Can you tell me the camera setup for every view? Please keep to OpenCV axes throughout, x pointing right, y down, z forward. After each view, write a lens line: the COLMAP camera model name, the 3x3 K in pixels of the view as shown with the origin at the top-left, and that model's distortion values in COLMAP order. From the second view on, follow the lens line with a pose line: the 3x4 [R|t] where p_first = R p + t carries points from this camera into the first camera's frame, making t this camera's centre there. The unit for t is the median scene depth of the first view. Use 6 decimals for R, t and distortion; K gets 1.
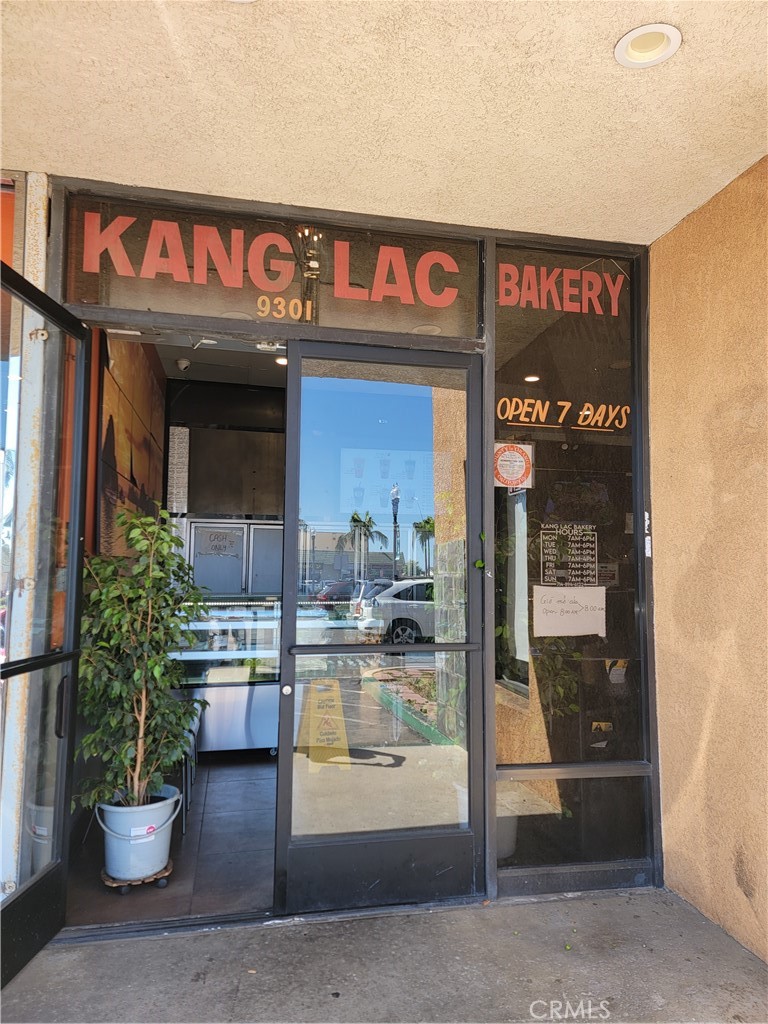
lens RADIAL K [[712.1, 0, 391.5], [0, 712.1, 505.1], [0, 0, 1]] dist [0.071217, -0.052385]
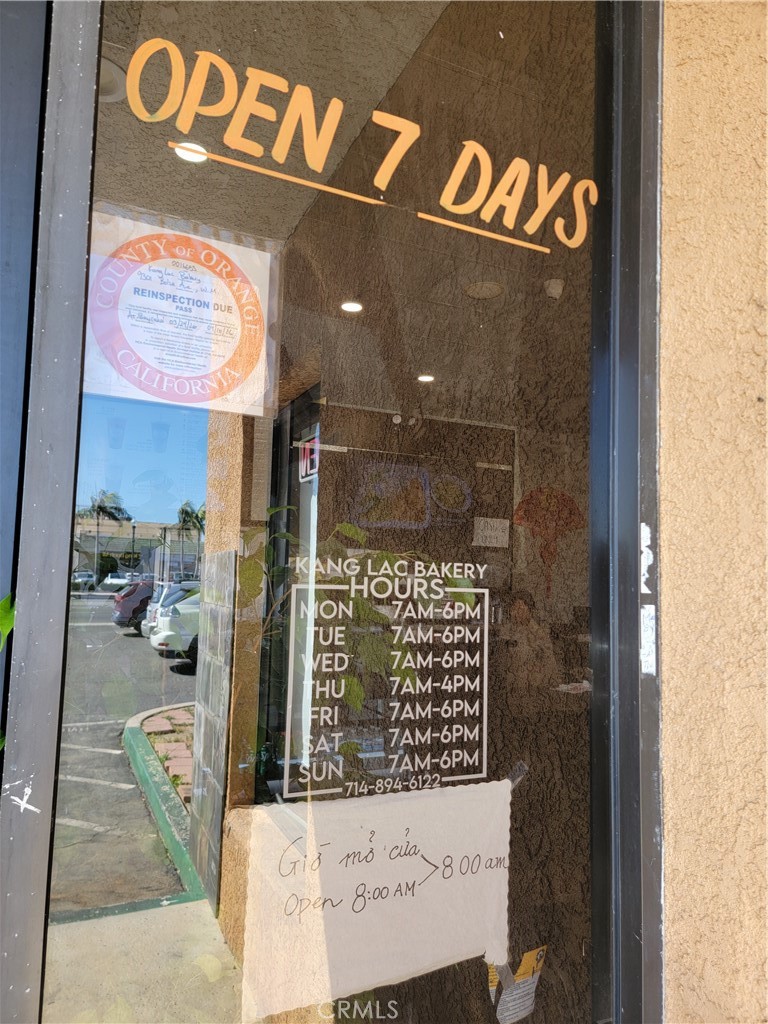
lens RADIAL K [[712.1, 0, 391.5], [0, 712.1, 505.1], [0, 0, 1]] dist [0.071217, -0.052385]
pose [[0.969277, 0.036302, 0.243278, 0.177912], [-0.036077, 0.999335, -0.005380, 0.007276], [-0.243312, -0.003562, 0.969942, 0.732984]]
